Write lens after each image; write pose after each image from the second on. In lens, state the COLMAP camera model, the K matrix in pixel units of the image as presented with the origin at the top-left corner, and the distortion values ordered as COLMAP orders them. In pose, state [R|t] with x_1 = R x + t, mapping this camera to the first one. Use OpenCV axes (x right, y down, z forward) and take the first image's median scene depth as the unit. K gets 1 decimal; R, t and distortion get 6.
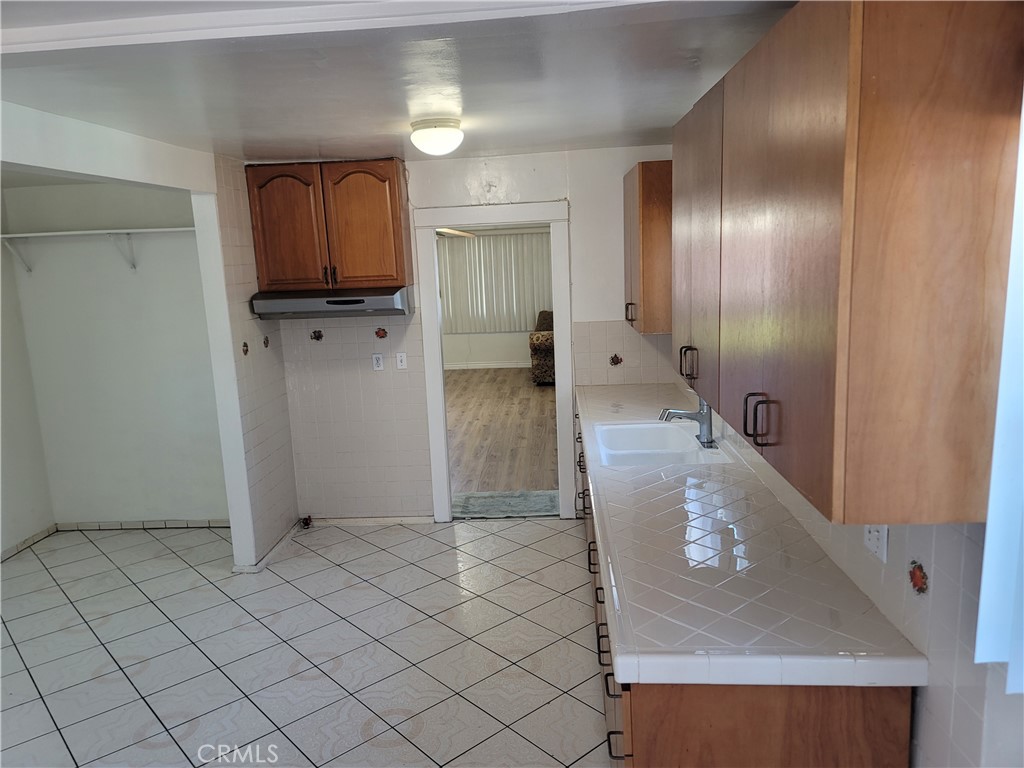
lens RADIAL K [[743.5, 0, 520.8], [0, 743.5, 382.9], [0, 0, 1]] dist [0.045620, -0.005814]
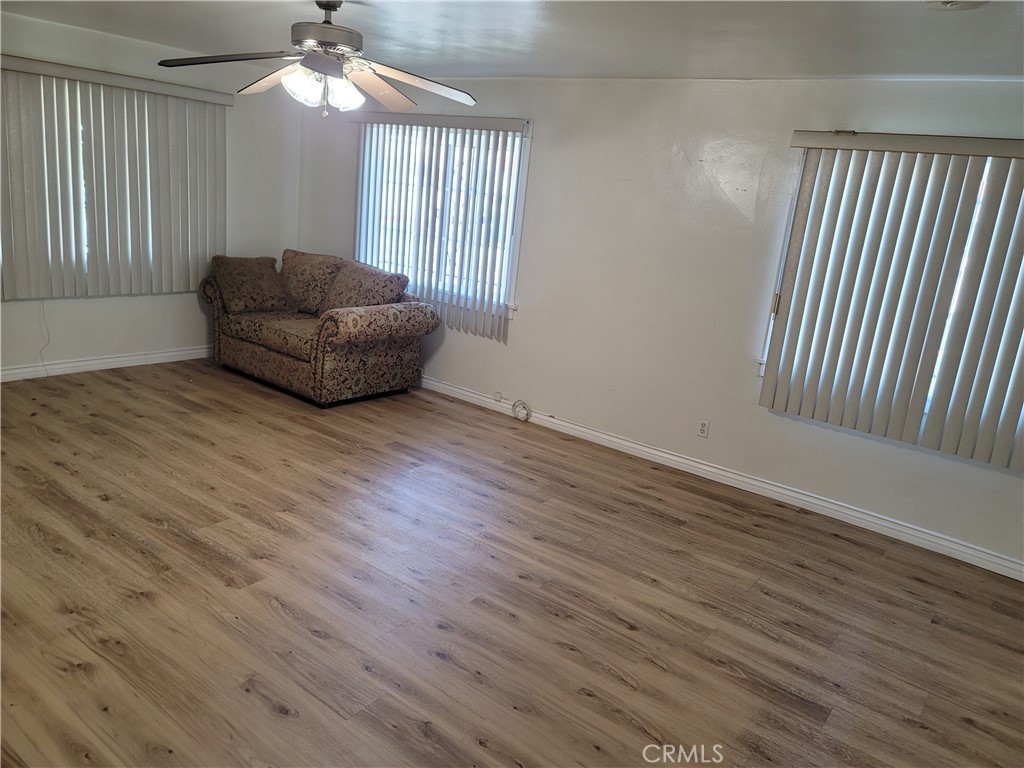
lens RADIAL K [[743.5, 0, 520.8], [0, 743.5, 382.9], [0, 0, 1]] dist [0.045620, -0.005814]
pose [[0.563477, -0.119299, 0.817473, -0.714923], [0.024789, 0.991514, 0.127611, -0.168965], [-0.825760, -0.051642, 0.561653, 1.254520]]
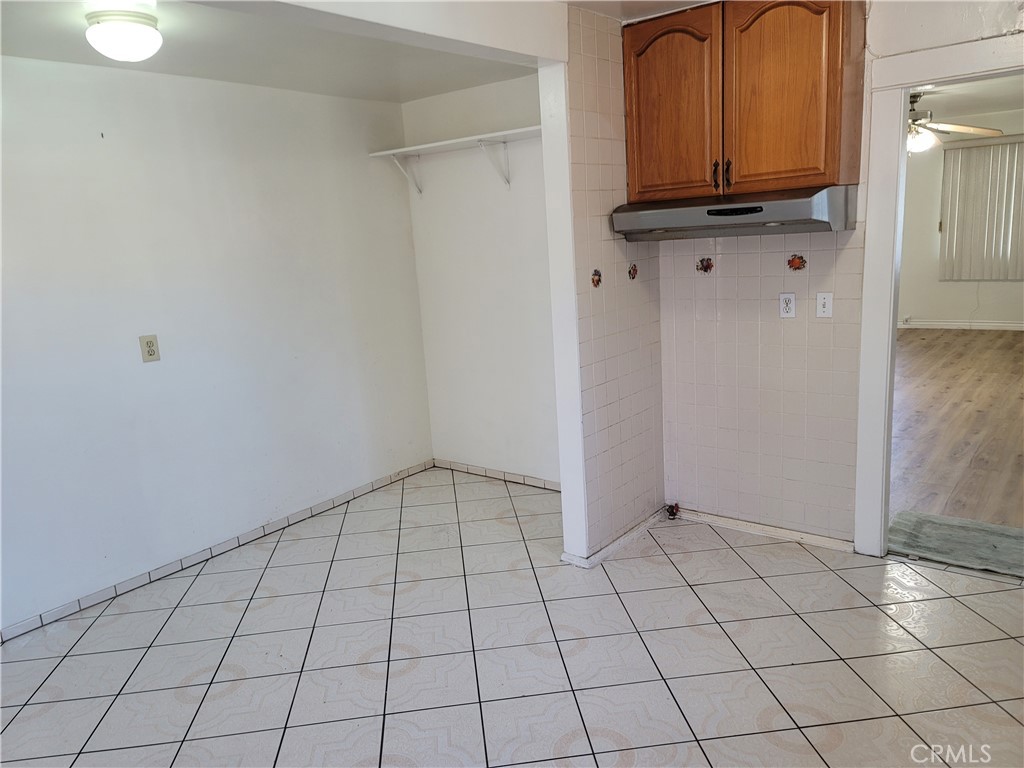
lens RADIAL K [[748.9, 0, 506.3], [0, 748.9, 396.0], [0, 0, 1]] dist [0.044086, -0.008610]
pose [[0.804764, 0.115263, -0.582297, 0.012639], [-0.067521, 0.992375, 0.103120, 0.000415], [0.589742, -0.043670, 0.806410, 0.290848]]
